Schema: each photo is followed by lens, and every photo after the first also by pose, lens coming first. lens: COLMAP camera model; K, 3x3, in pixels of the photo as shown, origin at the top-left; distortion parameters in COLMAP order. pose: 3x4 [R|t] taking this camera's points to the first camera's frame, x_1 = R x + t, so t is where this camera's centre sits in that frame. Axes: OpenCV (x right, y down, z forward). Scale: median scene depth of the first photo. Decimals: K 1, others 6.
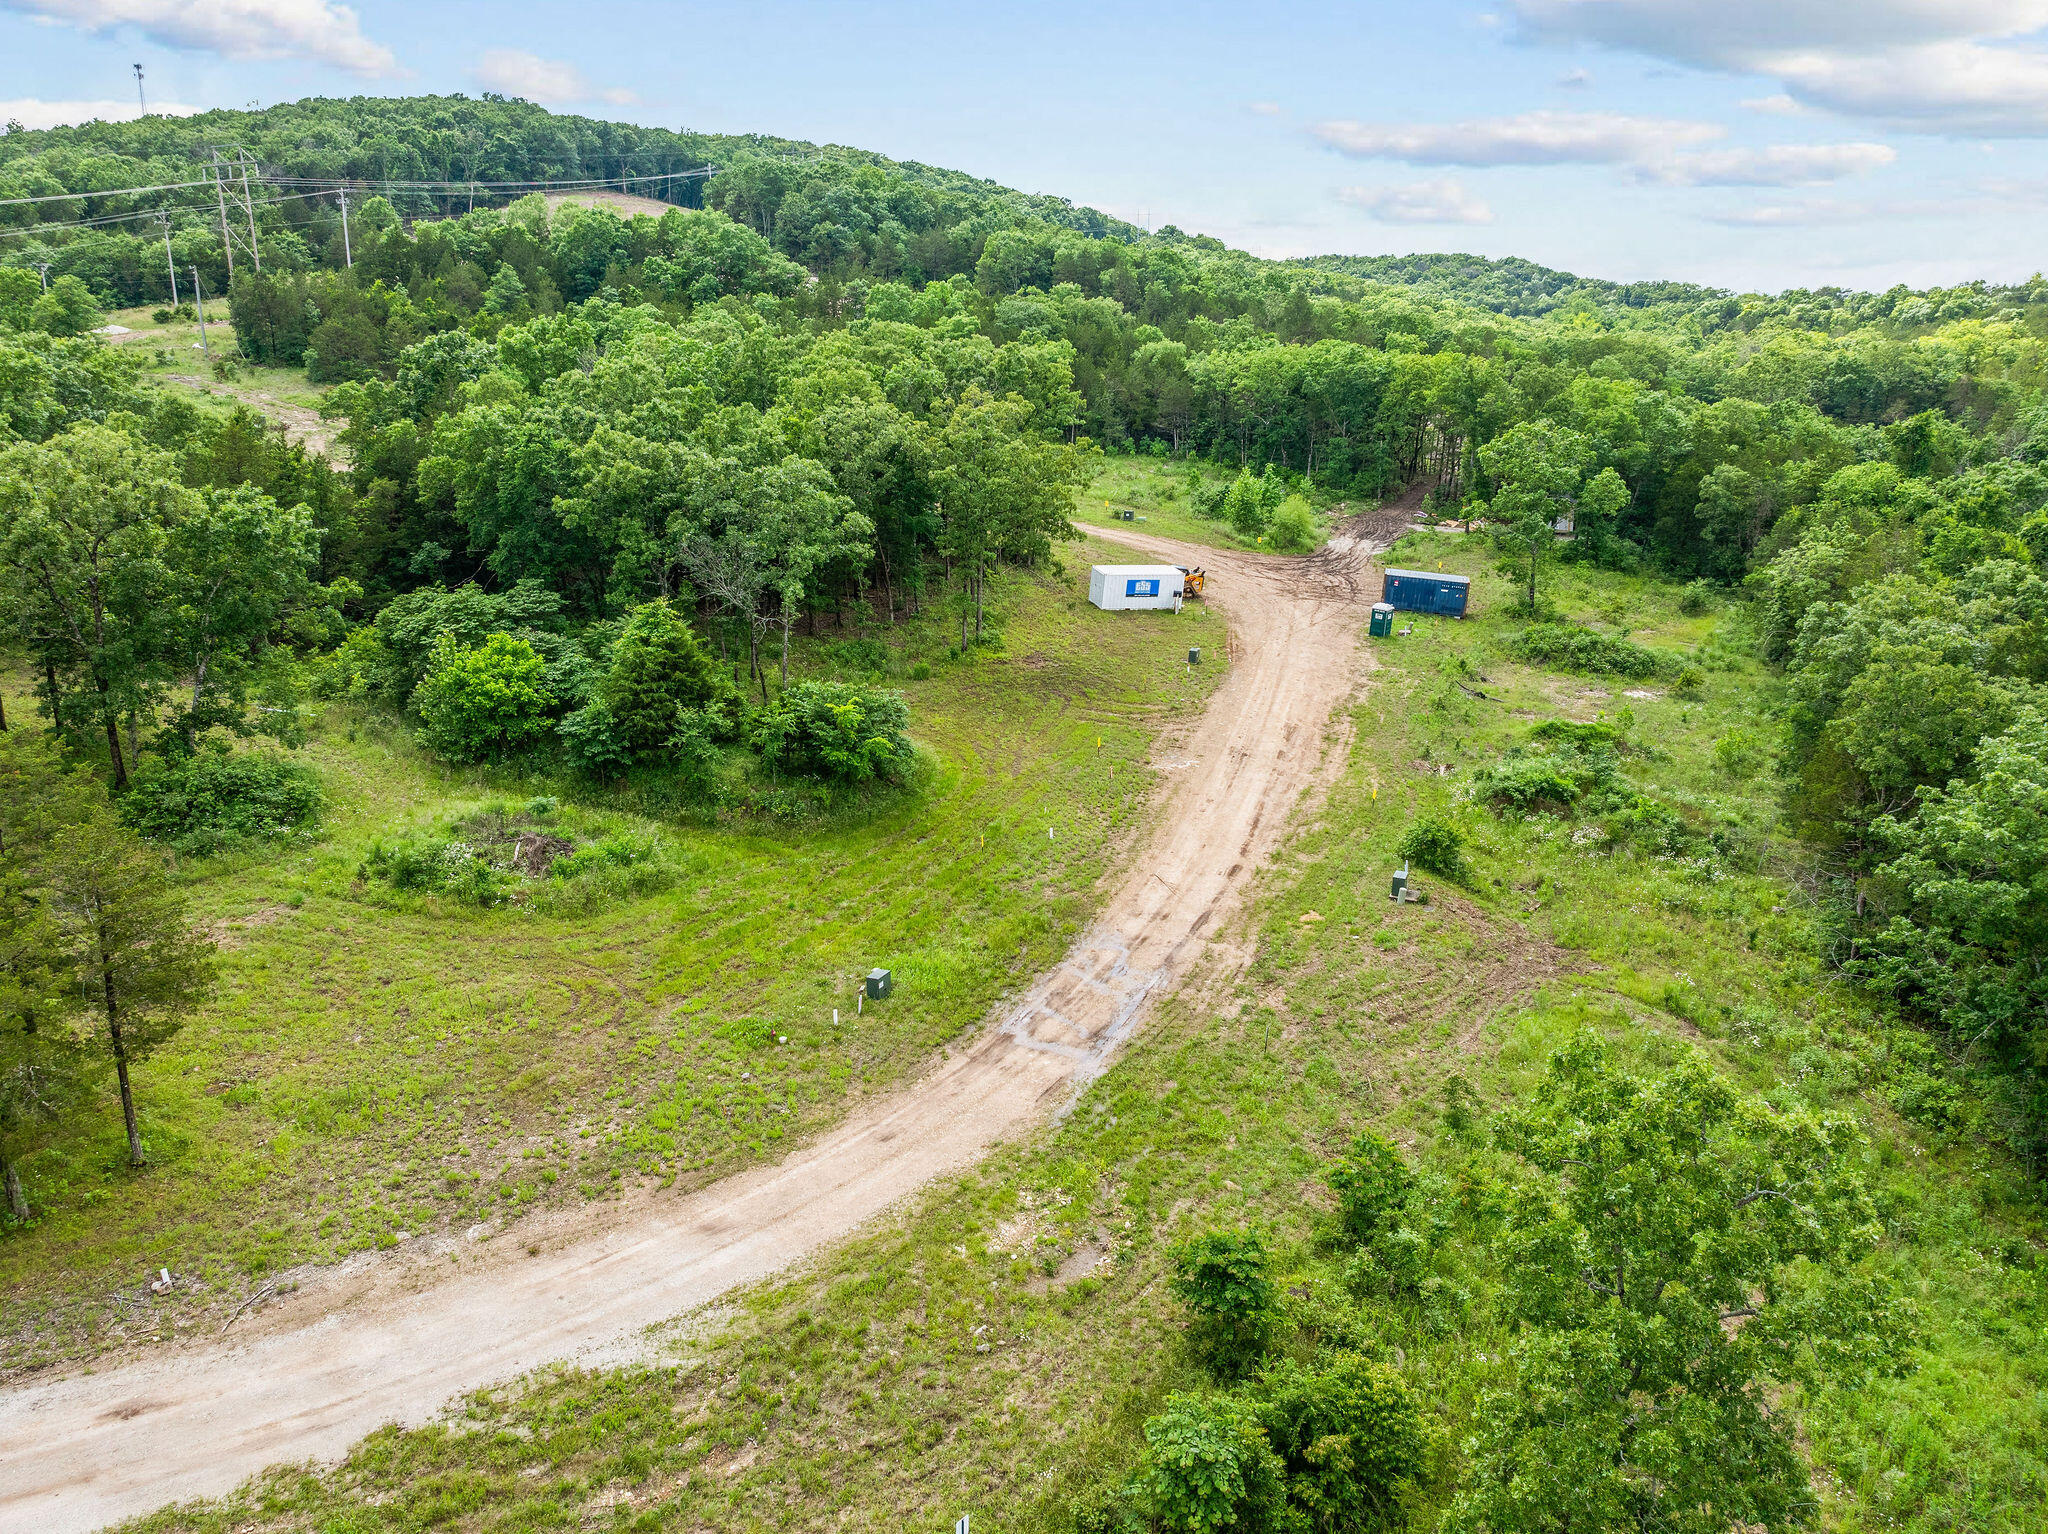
lens RADIAL K [[1449.0, 0, 1024.0], [0, 1449.0, 767.0], [0, 0, 1]] dist [-0.045290, 0.012908]
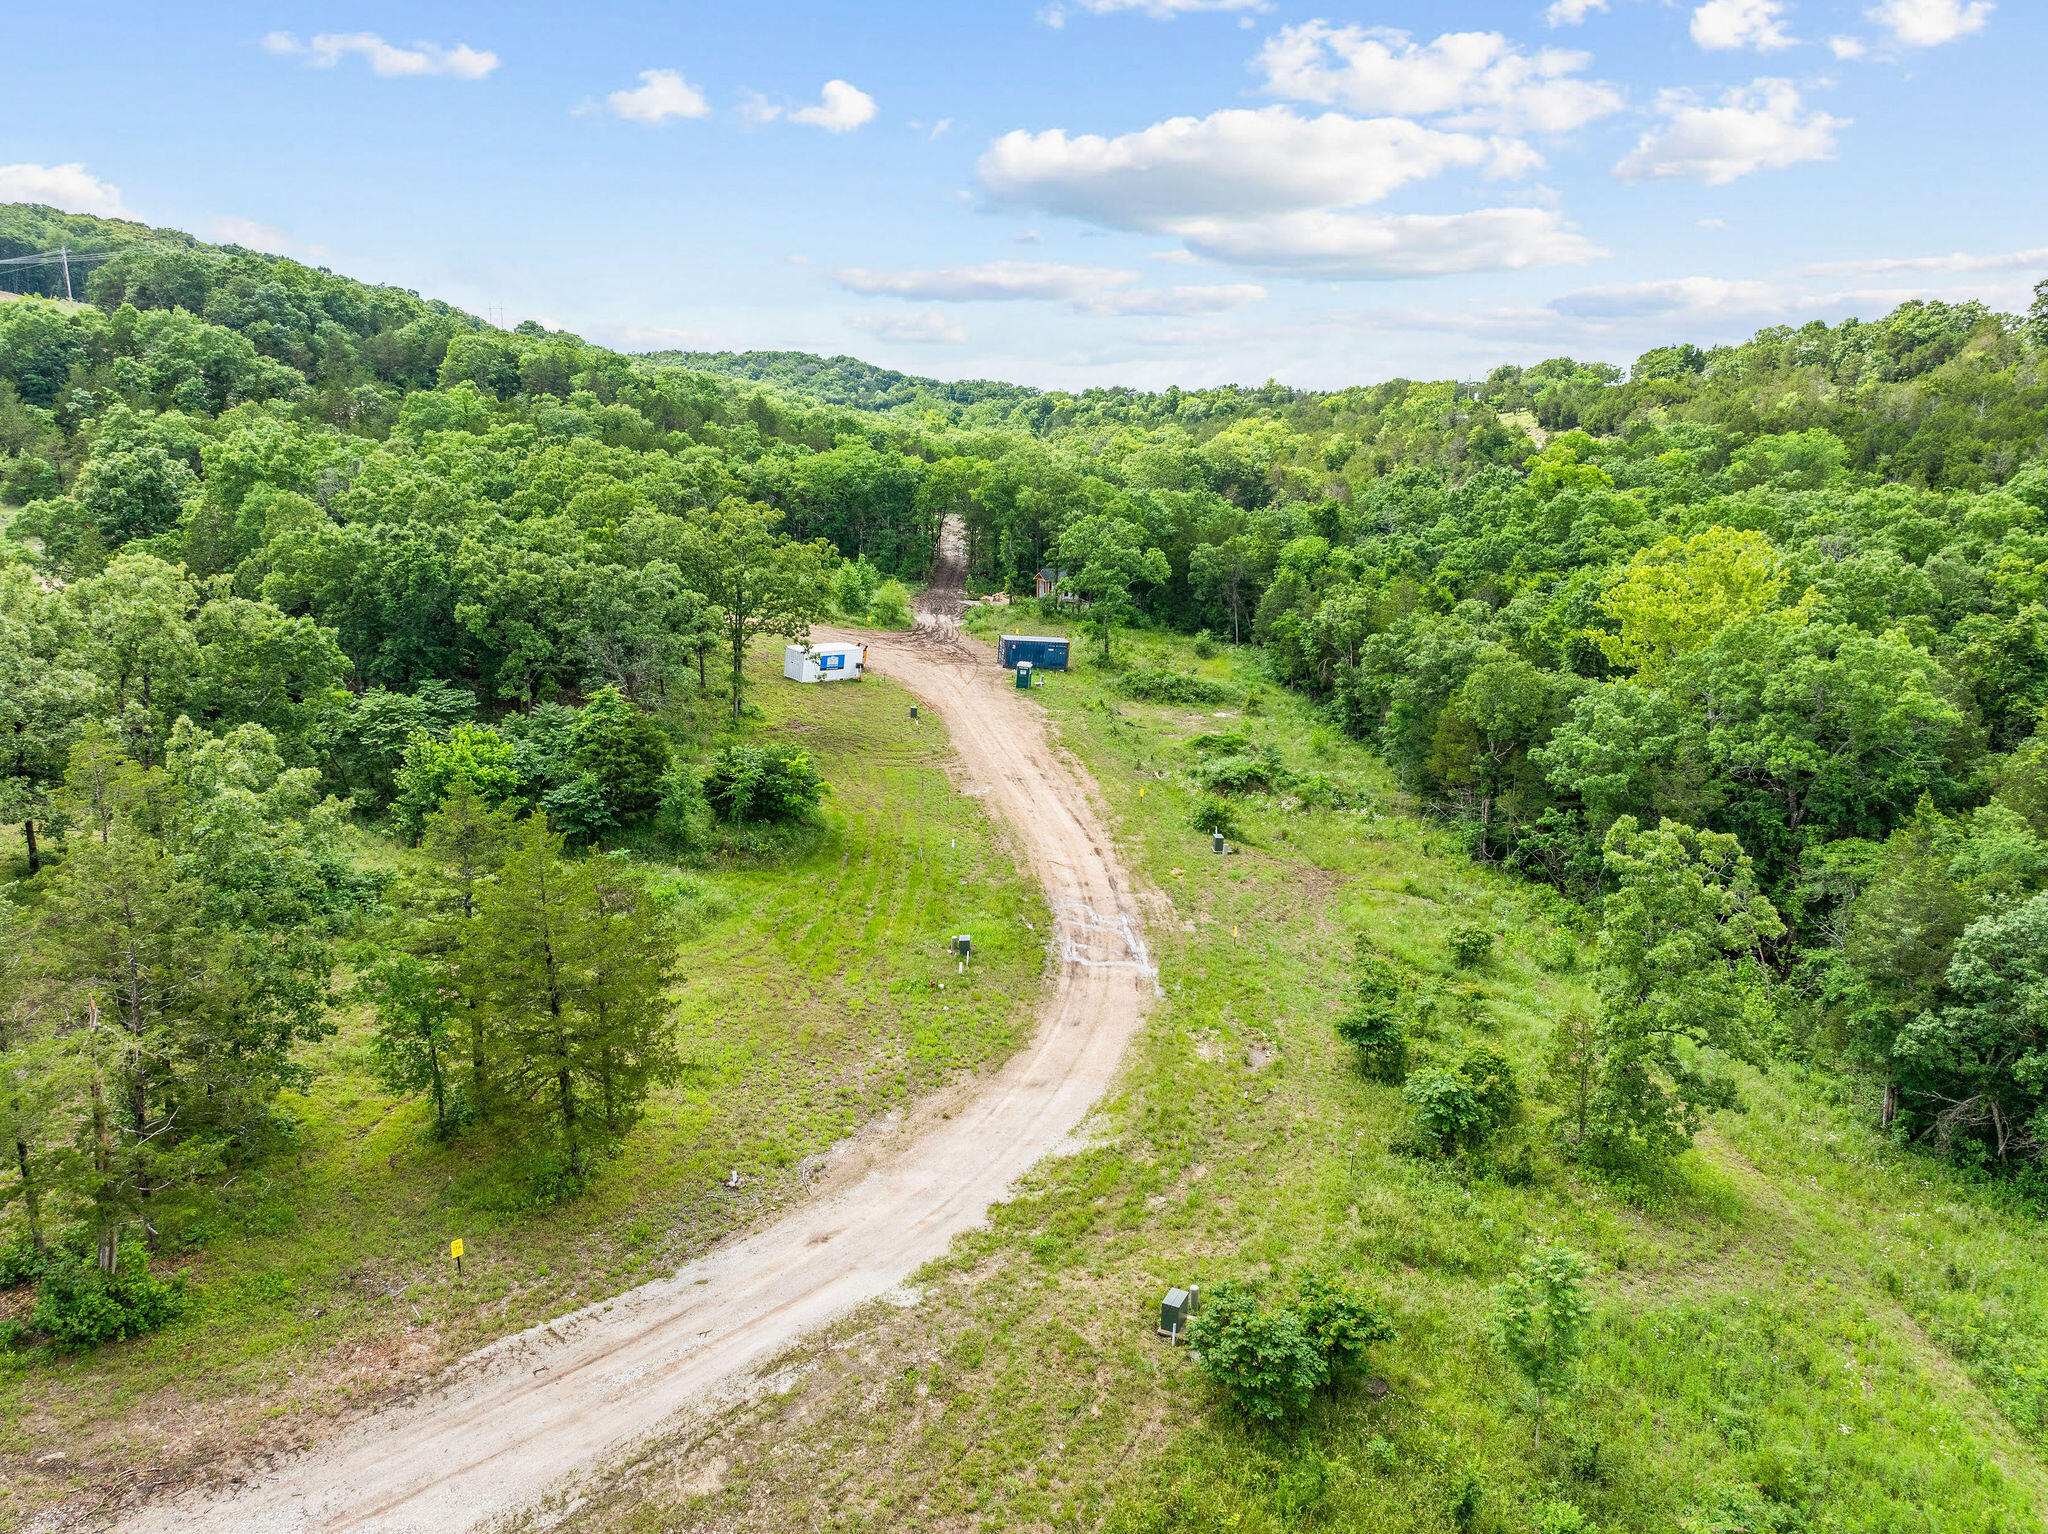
lens RADIAL K [[1449.0, 0, 1024.0], [0, 1449.0, 767.0], [0, 0, 1]] dist [-0.045290, 0.012908]
pose [[0.898093, -0.093796, 0.429687, -0.155396], [0.118584, 0.992453, -0.031212, 0.008536], [-0.423517, 0.078985, 0.902438, -0.064977]]
